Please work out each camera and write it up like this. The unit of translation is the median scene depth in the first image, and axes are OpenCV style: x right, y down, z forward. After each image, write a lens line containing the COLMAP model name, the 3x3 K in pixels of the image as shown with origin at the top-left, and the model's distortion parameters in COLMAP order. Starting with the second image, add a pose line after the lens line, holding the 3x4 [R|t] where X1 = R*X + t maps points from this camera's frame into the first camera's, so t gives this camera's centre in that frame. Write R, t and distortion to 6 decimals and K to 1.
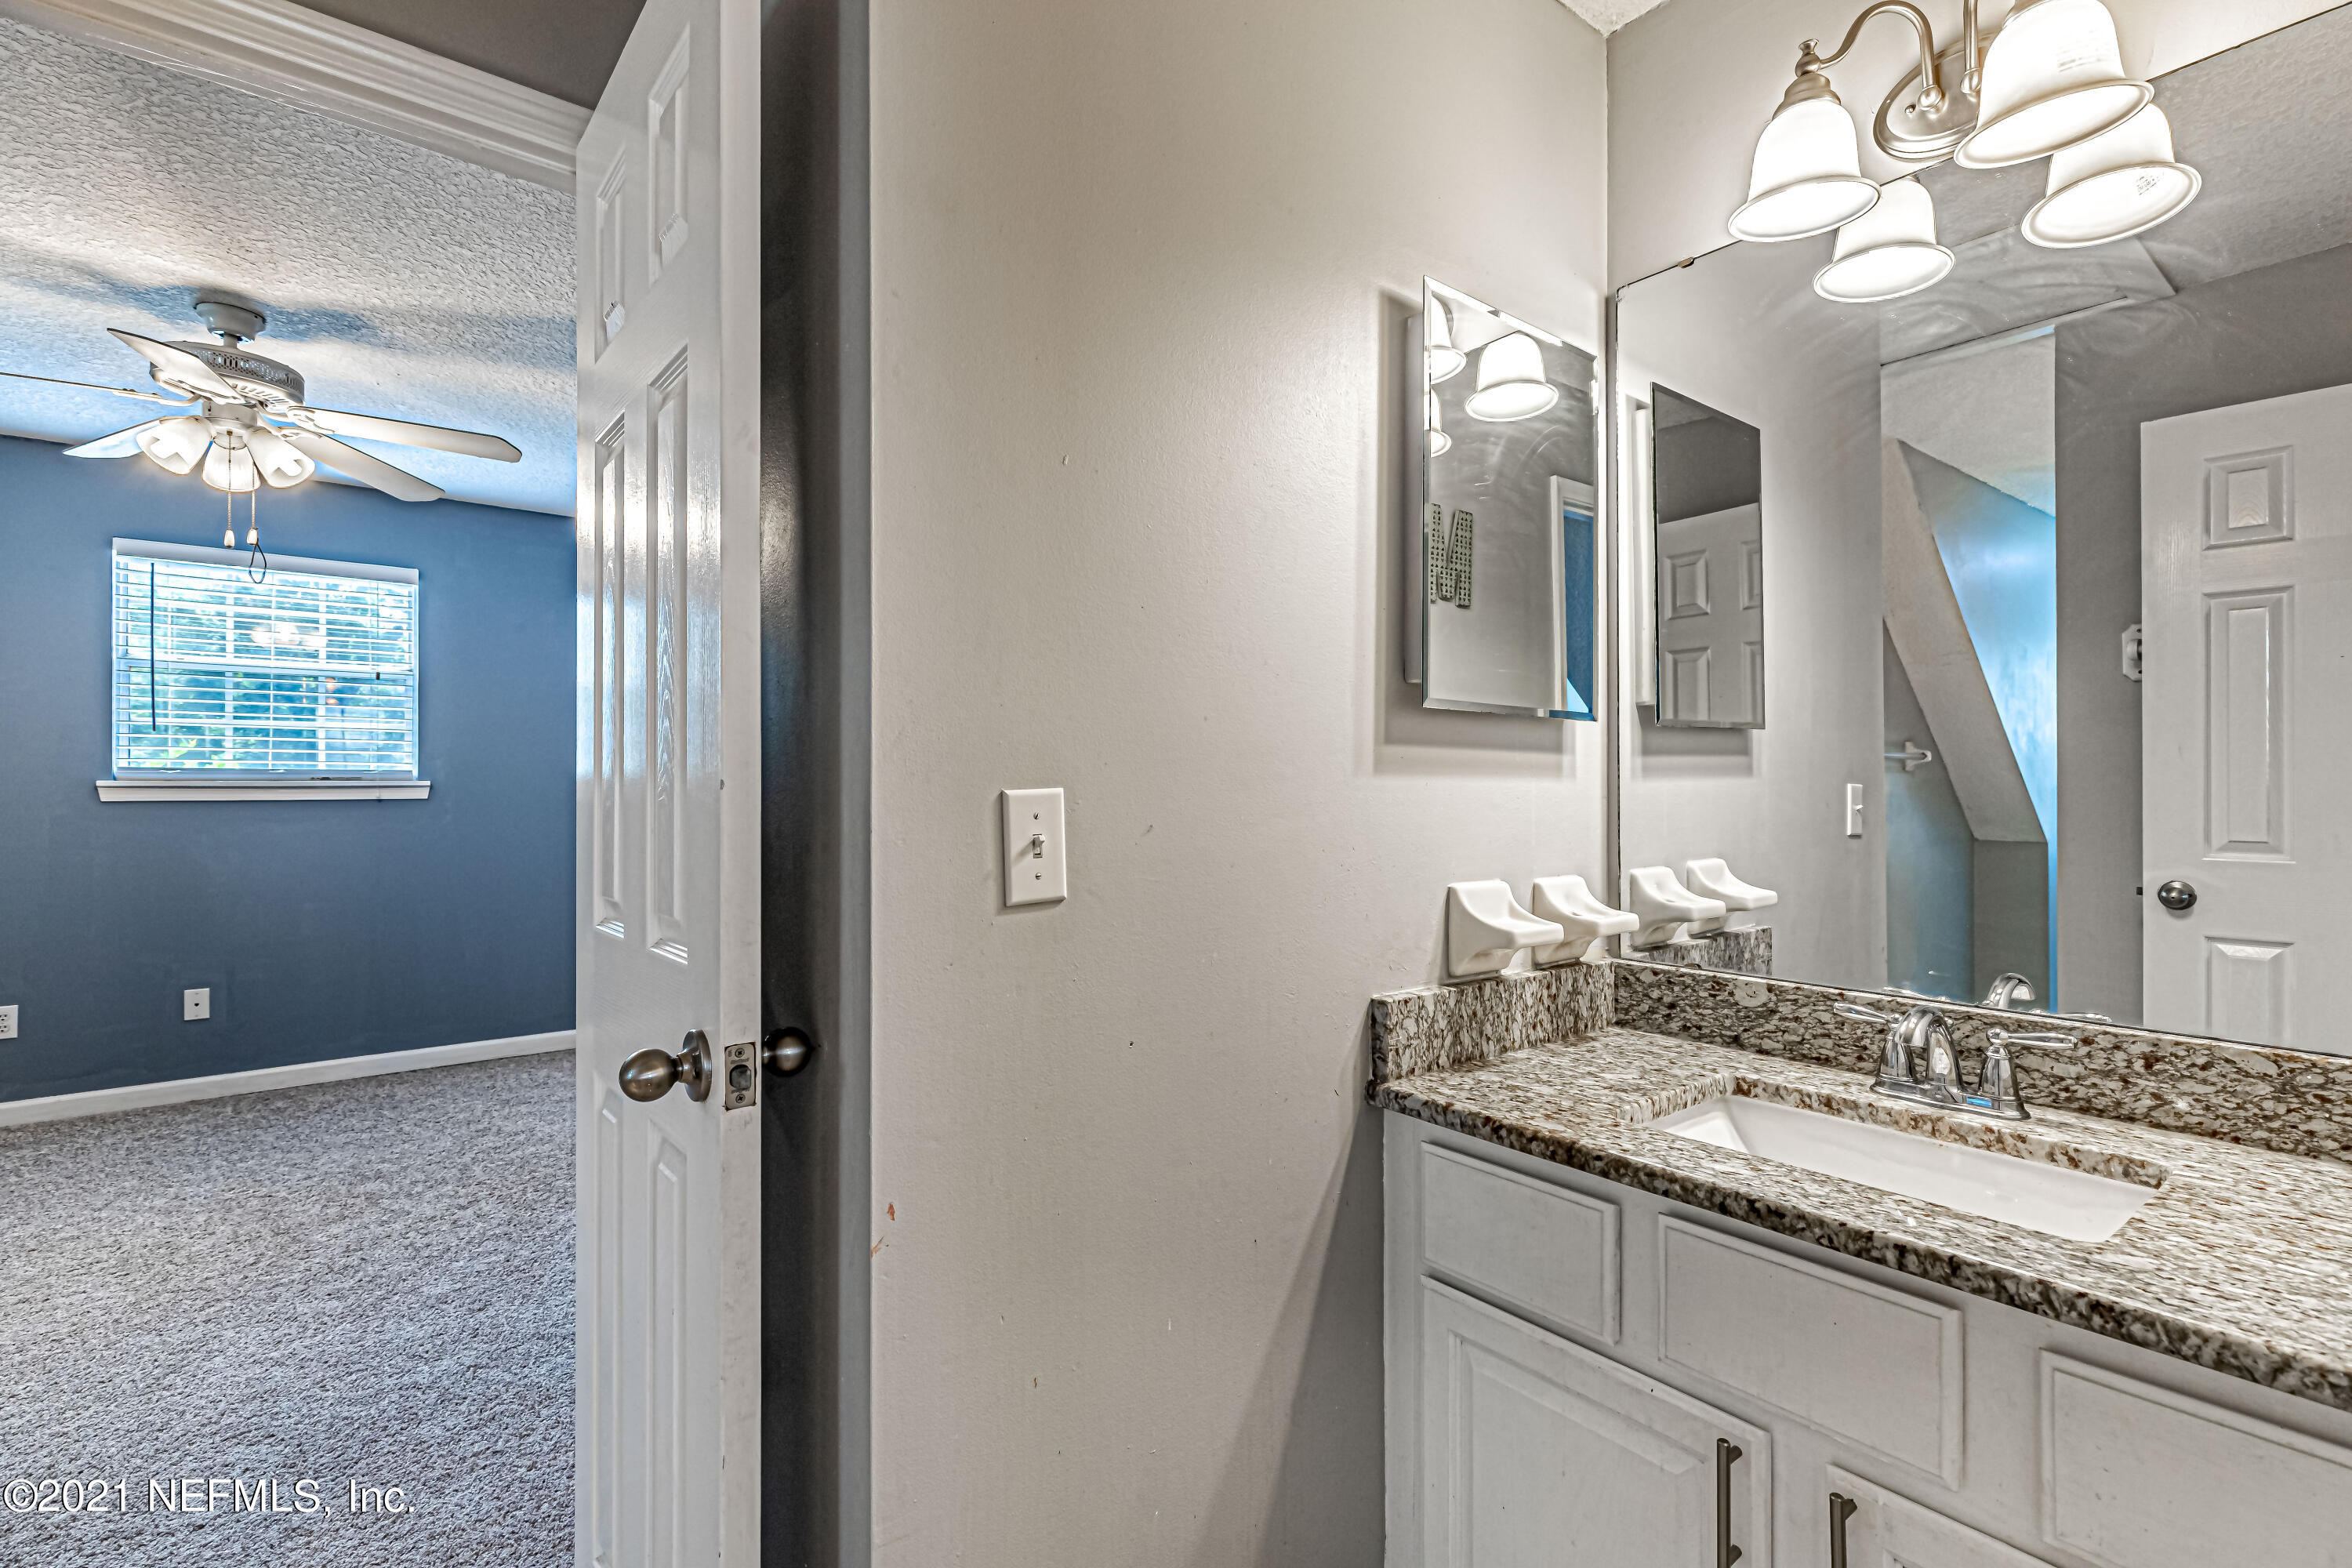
lens RADIAL K [[1062.1, 0, 1182.6], [0, 1062.1, 781.8], [0, 0, 1]] dist [0.010669, -0.001529]
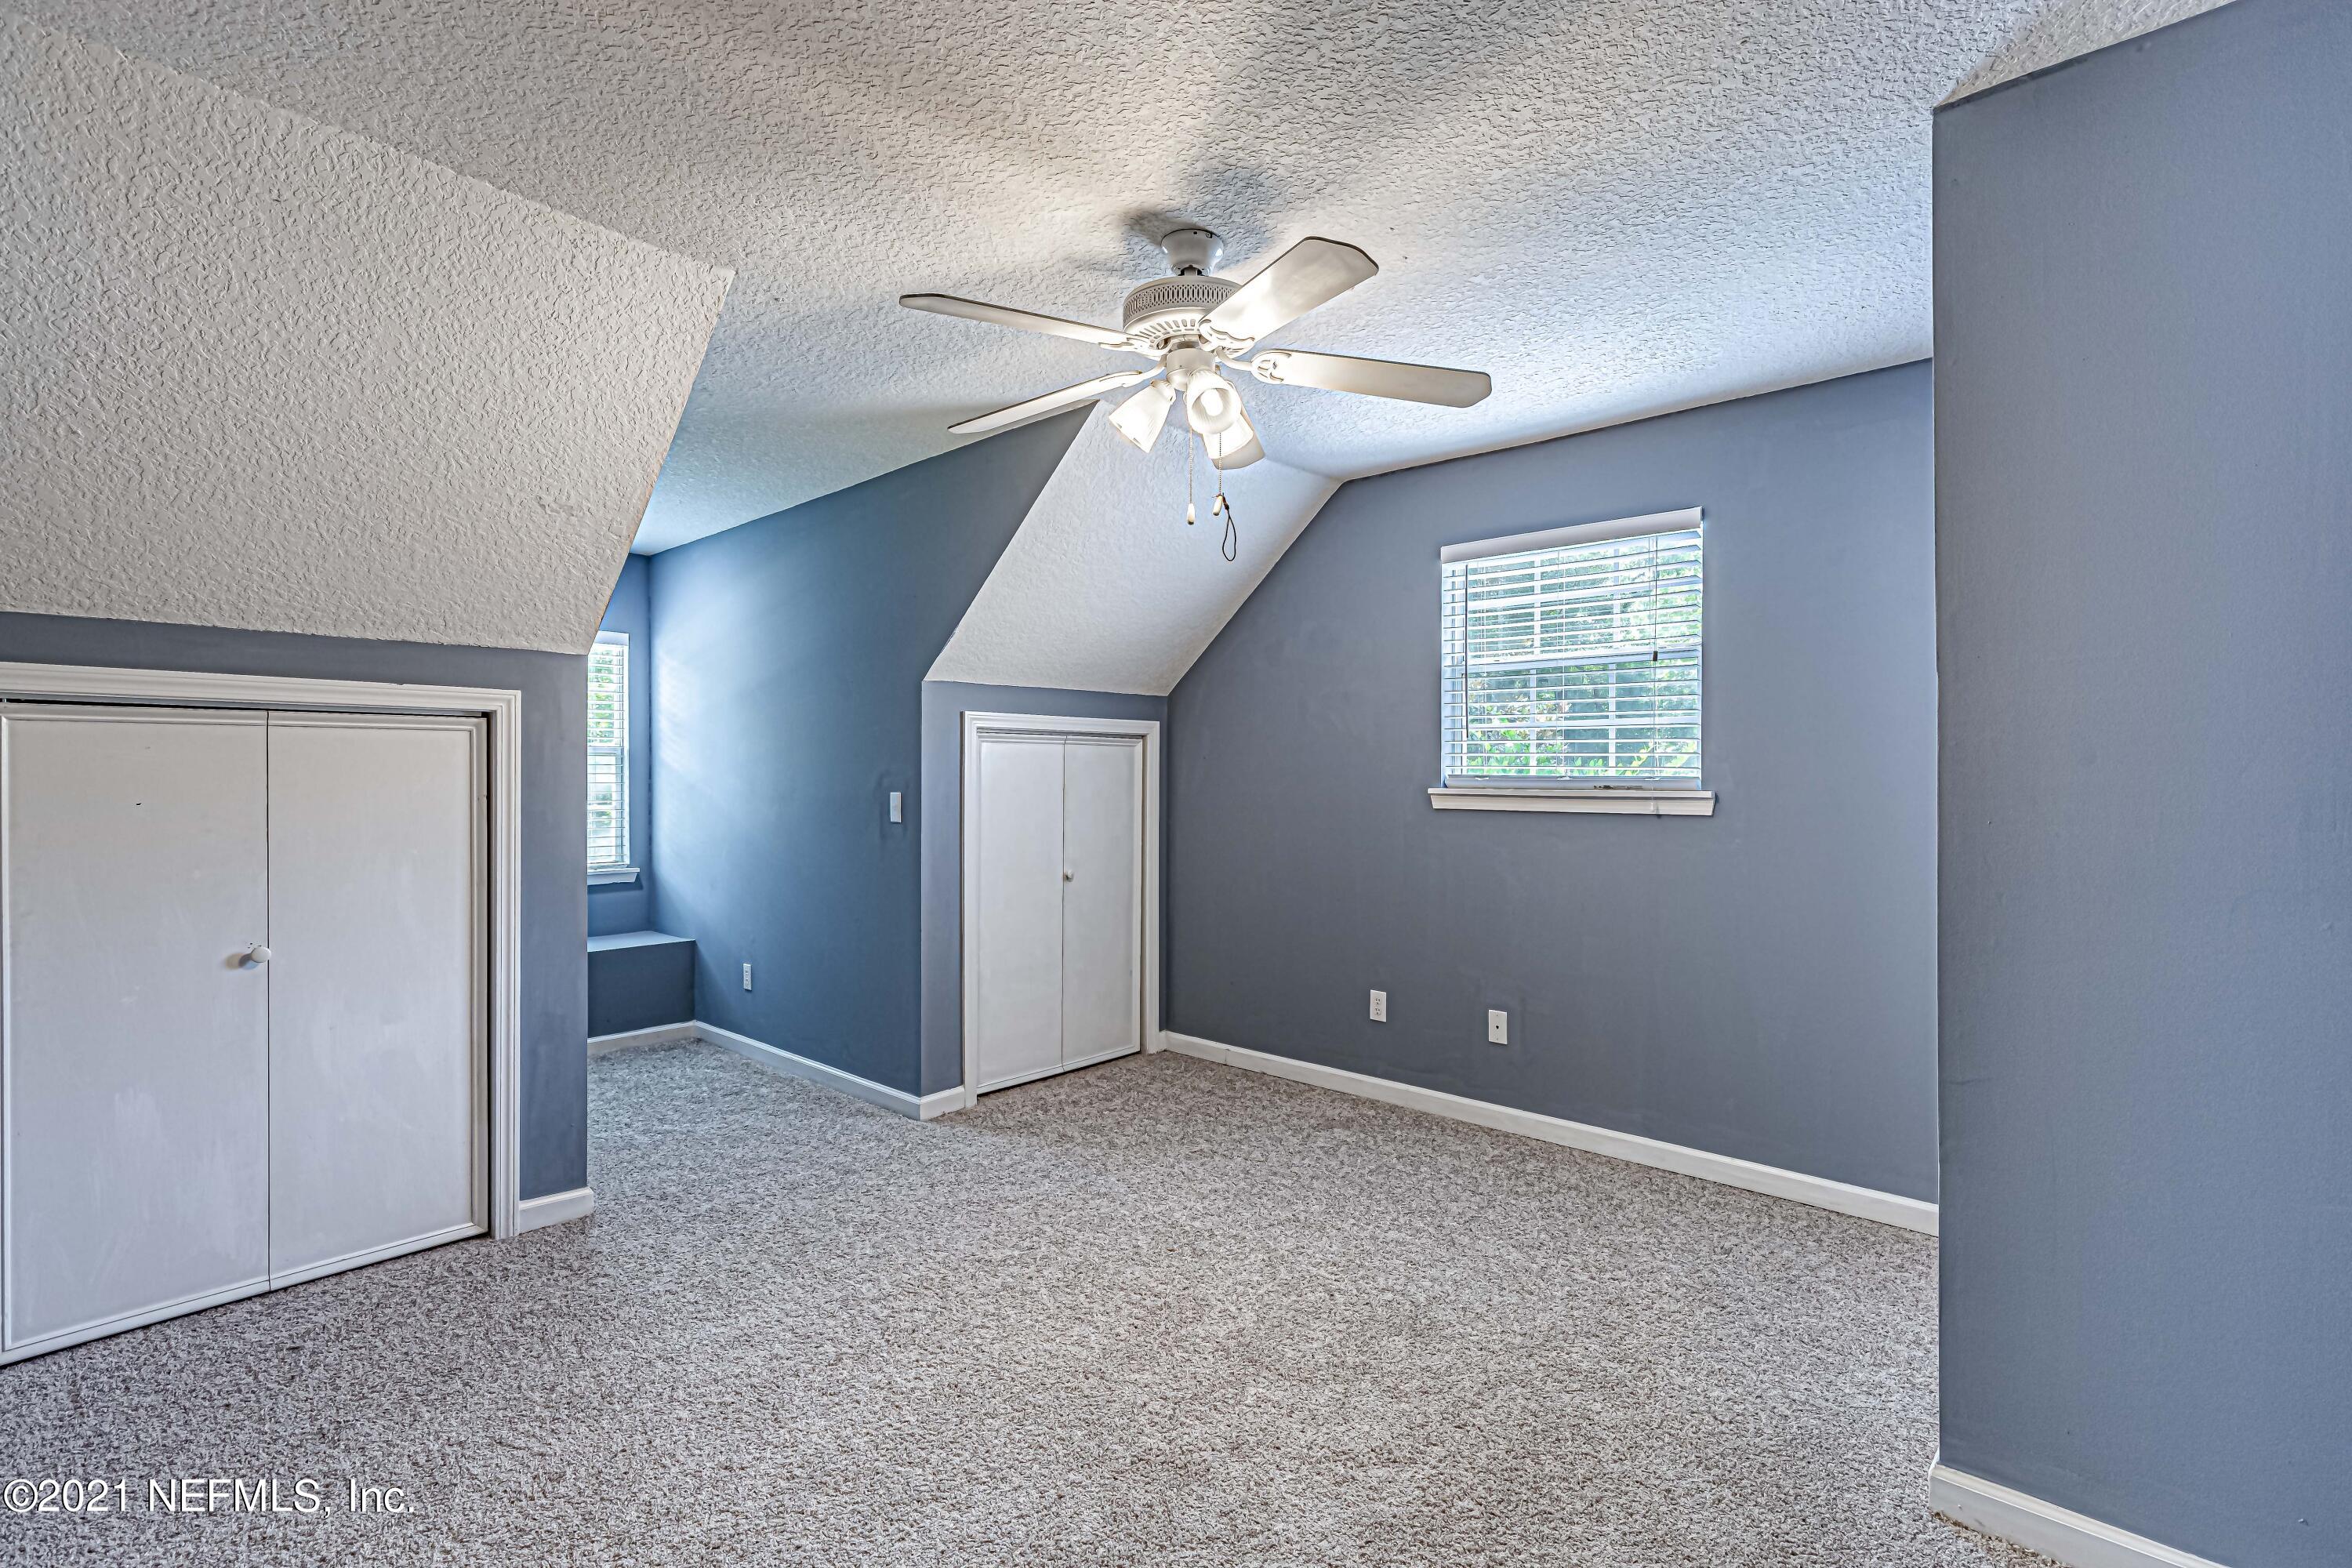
lens RADIAL K [[1062.1, 0, 1188.9], [0, 1062.1, 785.1], [0, 0, 1]] dist [0.010669, -0.001529]
pose [[0.150665, 0.010851, -0.988525, -0.040620], [0.001109, 0.999937, 0.011146, -0.015050], [0.988584, -0.002776, 0.150643, 0.587530]]
